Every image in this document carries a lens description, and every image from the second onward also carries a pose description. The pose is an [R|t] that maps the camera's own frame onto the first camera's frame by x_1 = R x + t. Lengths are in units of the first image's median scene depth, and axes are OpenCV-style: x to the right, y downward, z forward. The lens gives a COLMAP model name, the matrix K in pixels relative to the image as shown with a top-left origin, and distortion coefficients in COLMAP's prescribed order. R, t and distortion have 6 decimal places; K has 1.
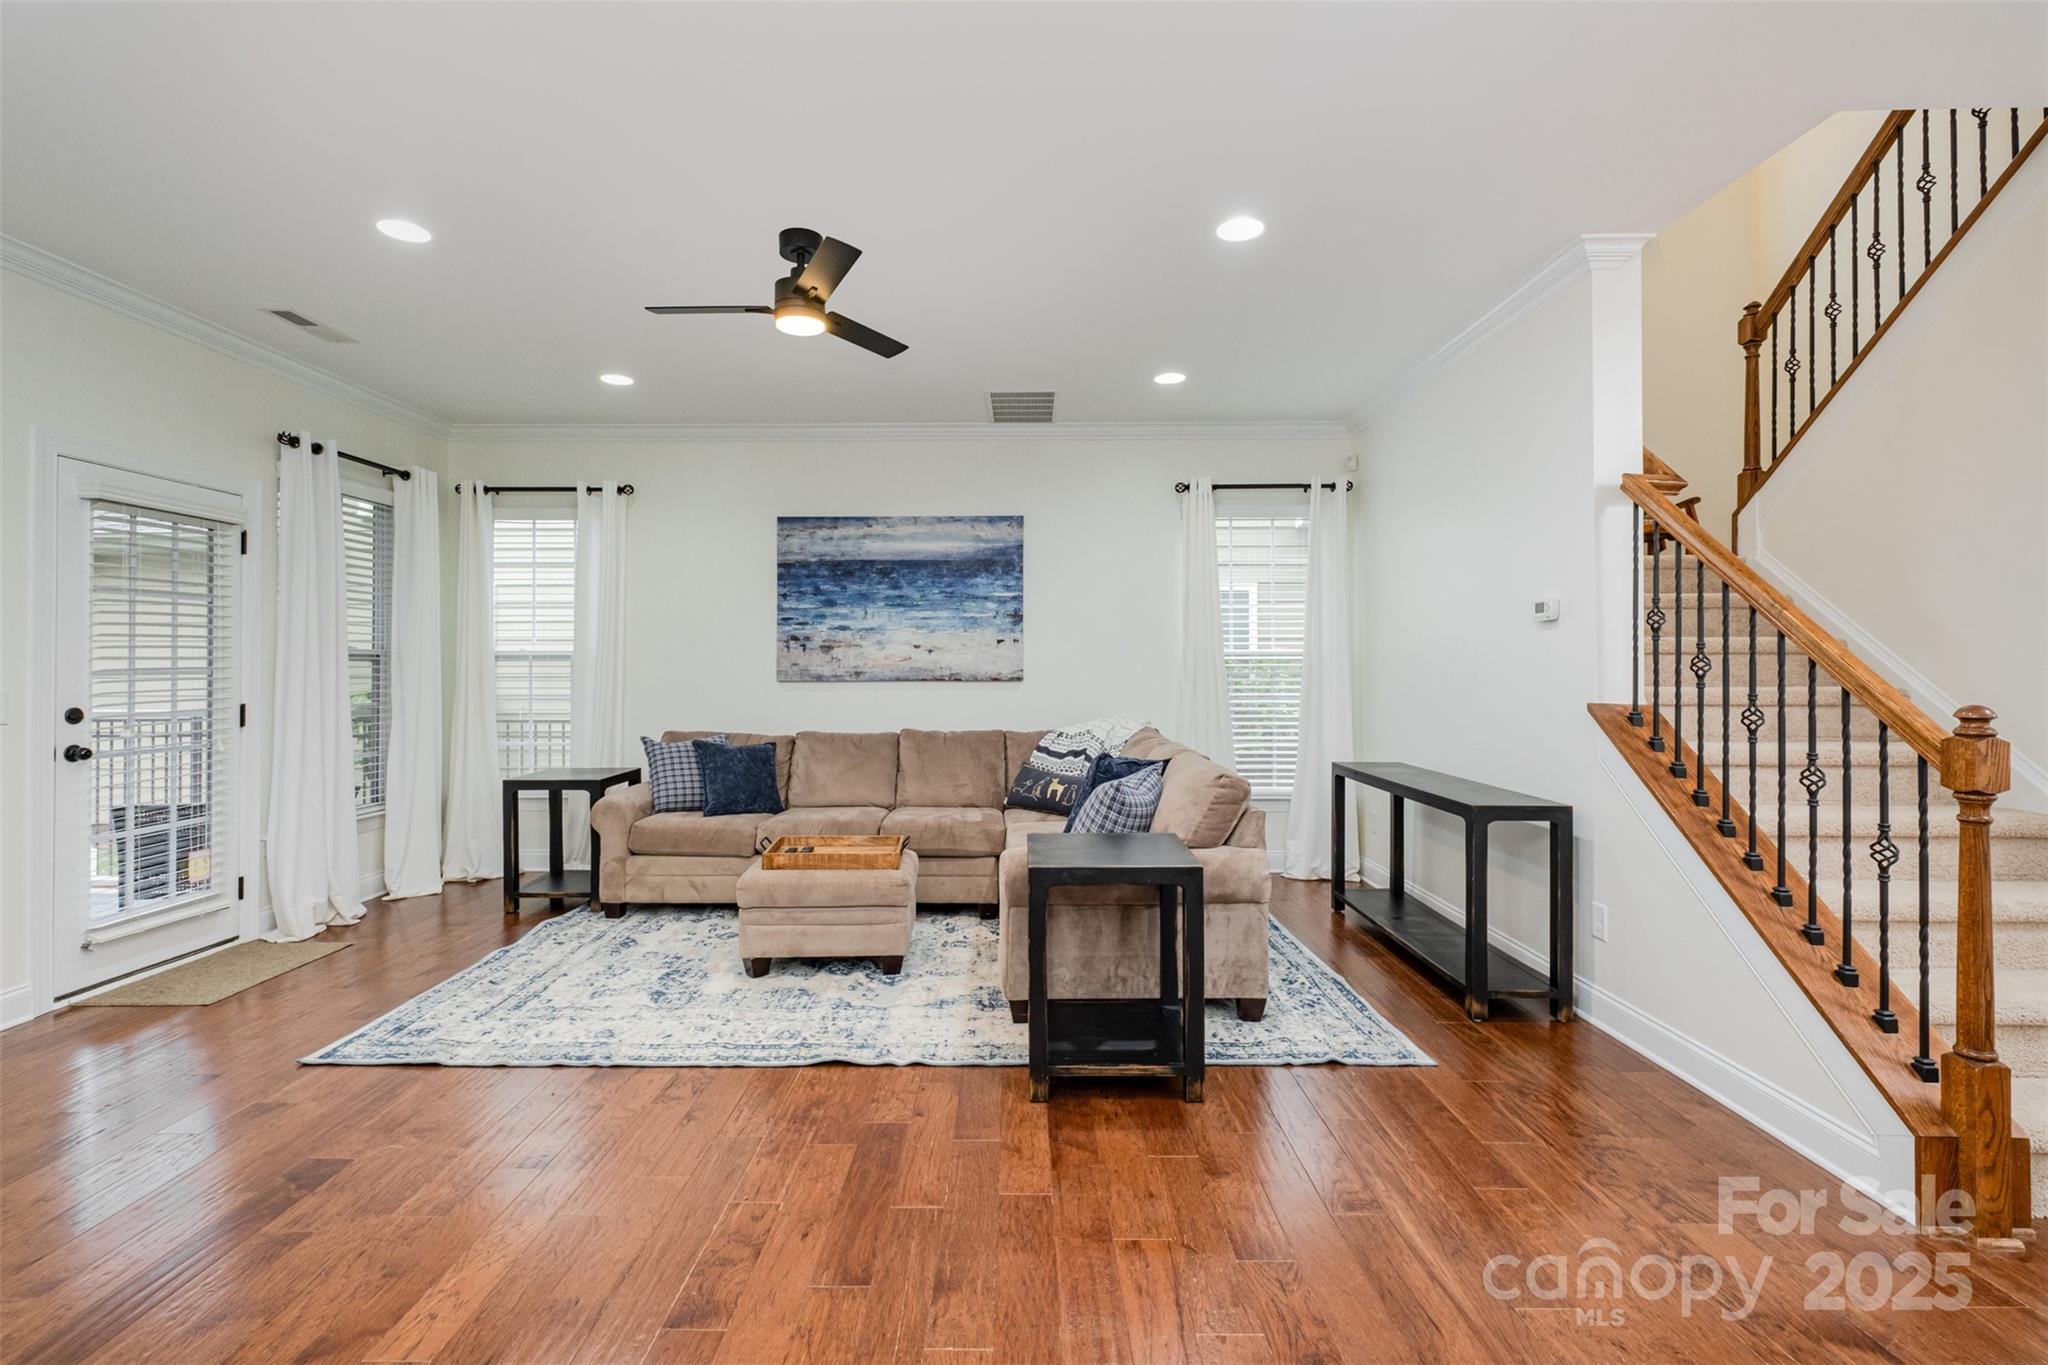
lens RADIAL K [[905.4, 0, 1006.7], [0, 905.4, 671.6], [0, 0, 1]] dist [-0.004904, 0.001388]
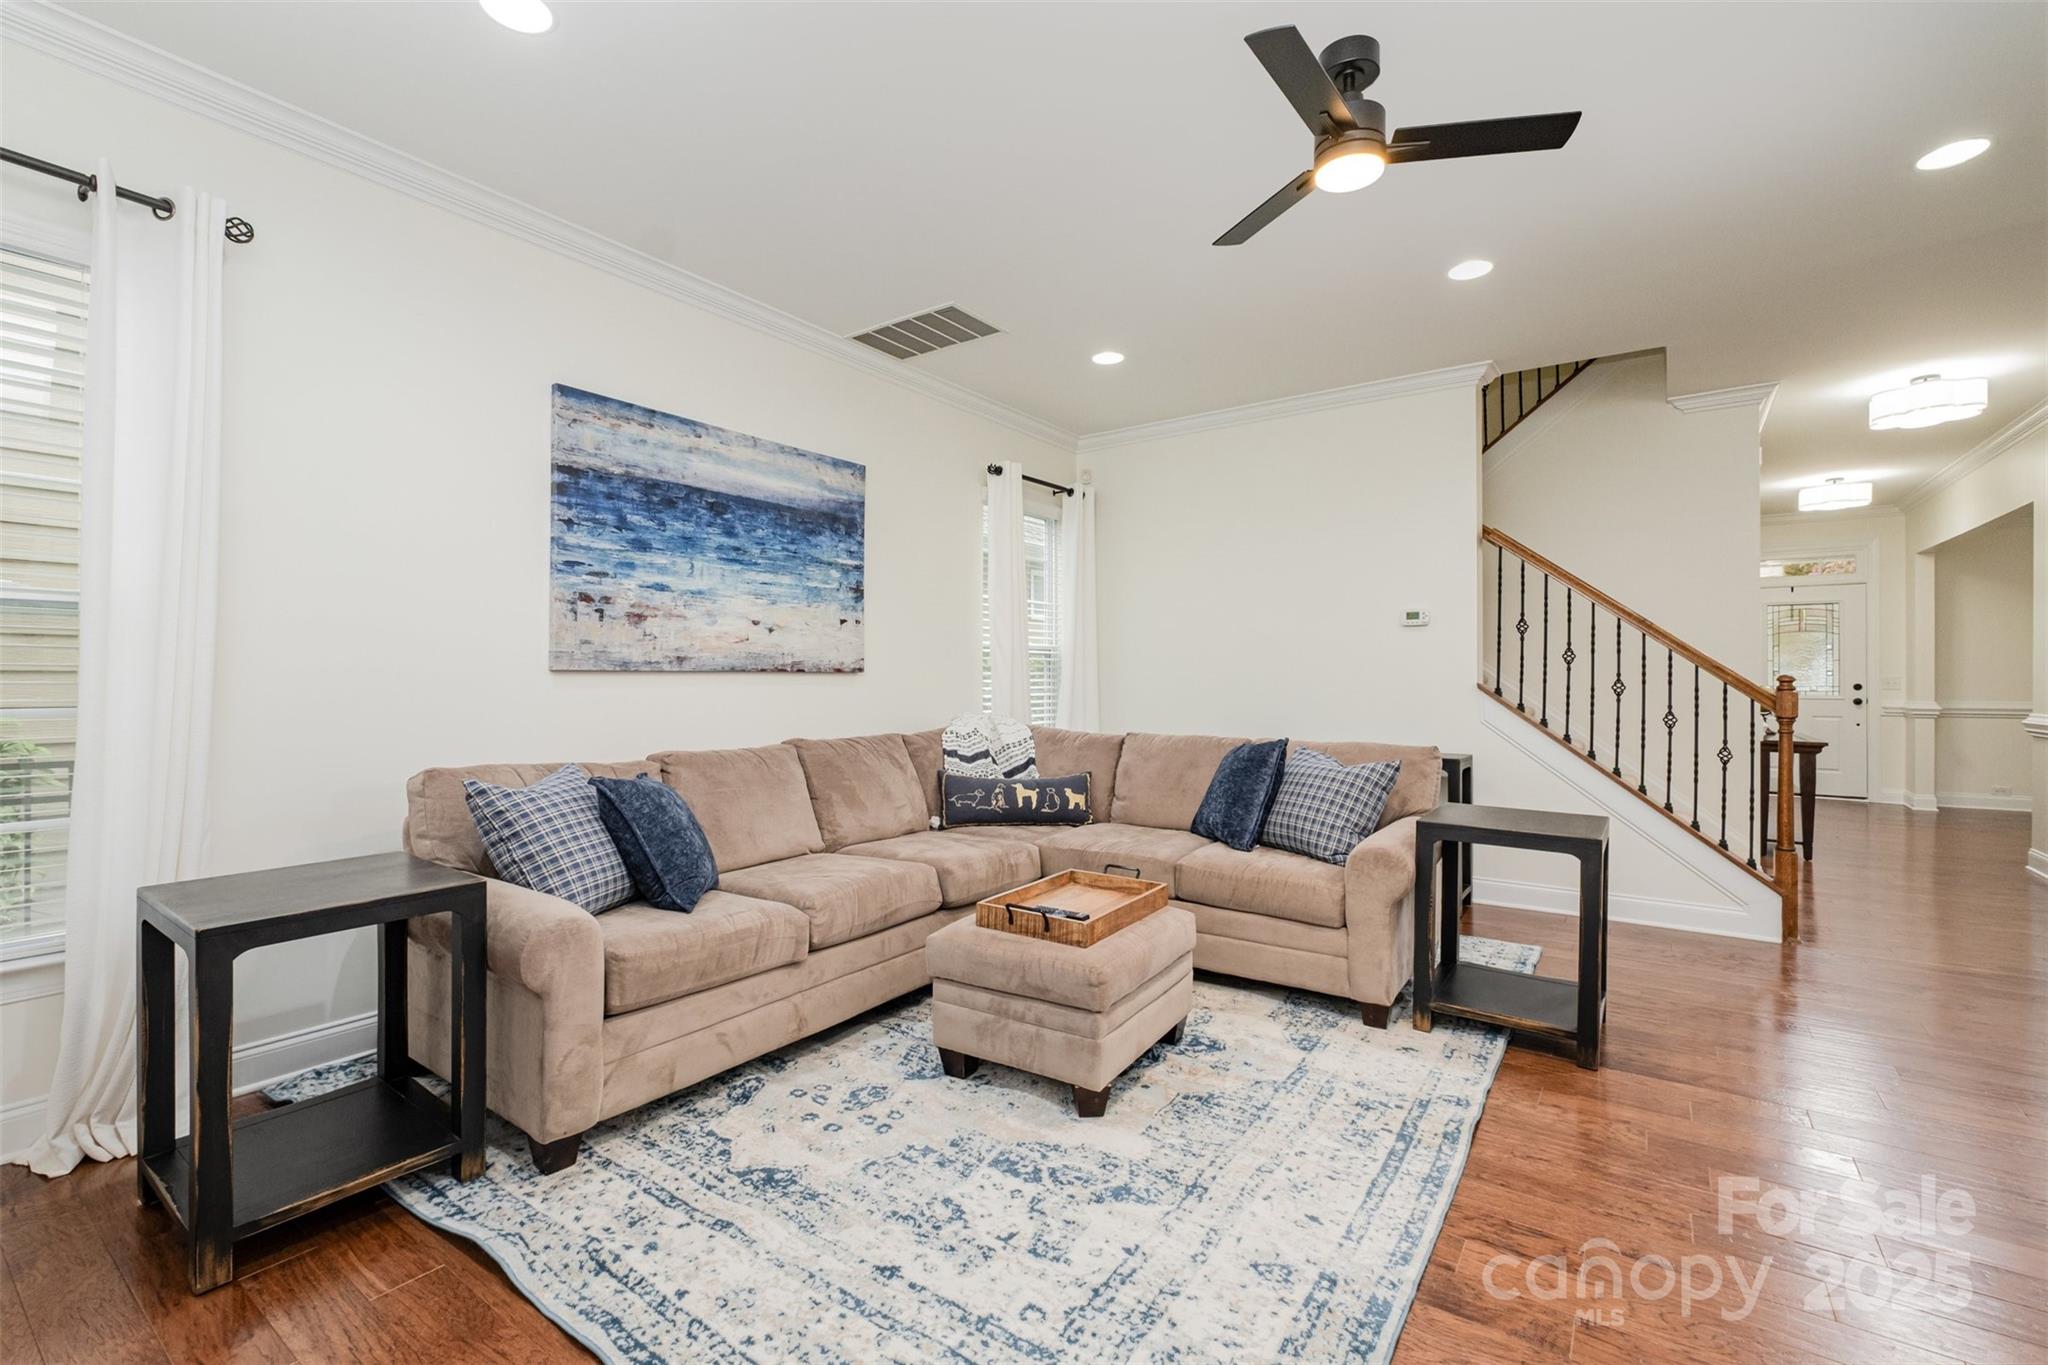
lens RADIAL K [[905.4, 0, 994.7], [0, 905.4, 670.7], [0, 0, 1]] dist [-0.004904, 0.001388]
pose [[0.586952, 0.010154, 0.809558, -0.610838], [0.001882, 0.999902, -0.013906, 0.021225], [-0.809619, 0.009685, 0.586875, 0.487990]]
